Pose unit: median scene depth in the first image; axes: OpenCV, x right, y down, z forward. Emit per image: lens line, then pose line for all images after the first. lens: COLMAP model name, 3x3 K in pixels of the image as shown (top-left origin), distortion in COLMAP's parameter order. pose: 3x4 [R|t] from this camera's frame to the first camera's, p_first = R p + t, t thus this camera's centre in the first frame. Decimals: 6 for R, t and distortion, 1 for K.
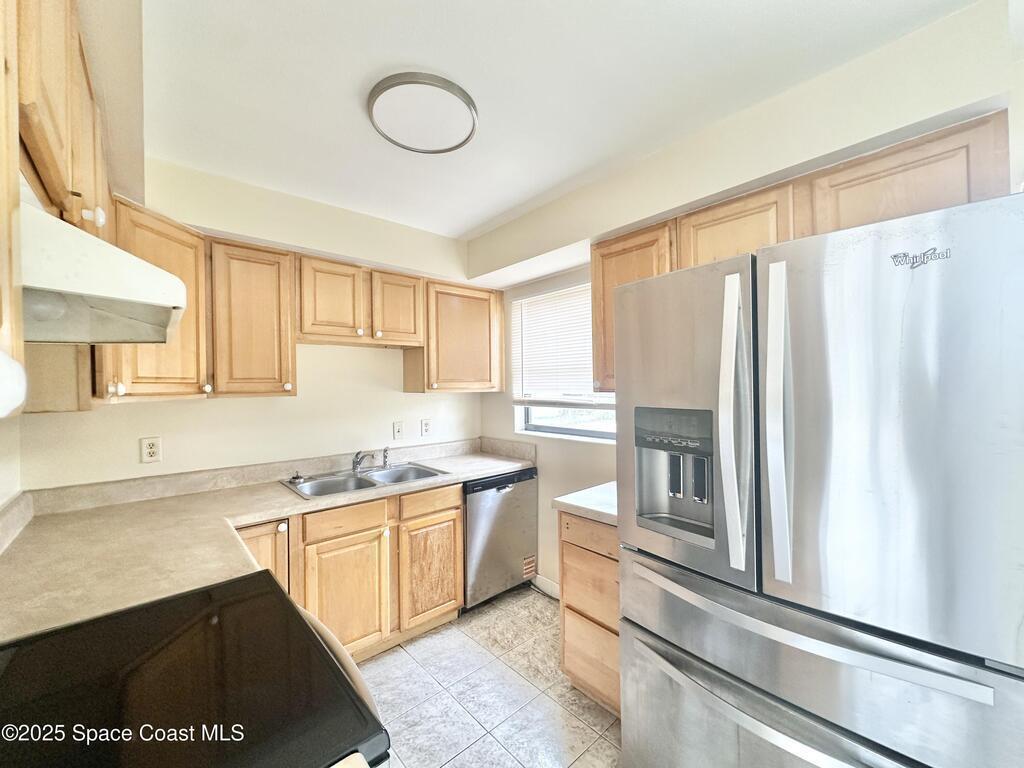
lens RADIAL K [[410.1, 0, 507.9], [0, 410.1, 384.3], [0, 0, 1]] dist [-0.001119, 0.000314]
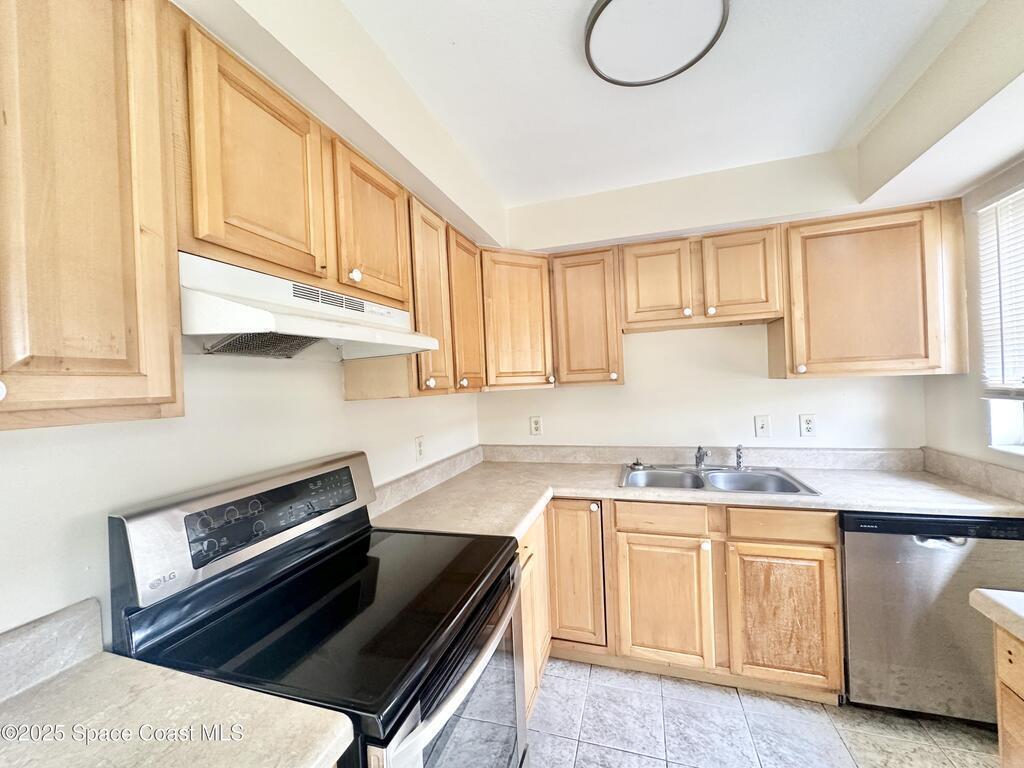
lens RADIAL K [[410.1, 0, 510.1], [0, 410.1, 383.2], [0, 0, 1]] dist [-0.001119, 0.000314]
pose [[0.509827, -0.007414, -0.860245, 0.209455], [0.035518, 0.999292, 0.012438, 0.001618], [0.859544, -0.036895, 0.509729, 0.215570]]
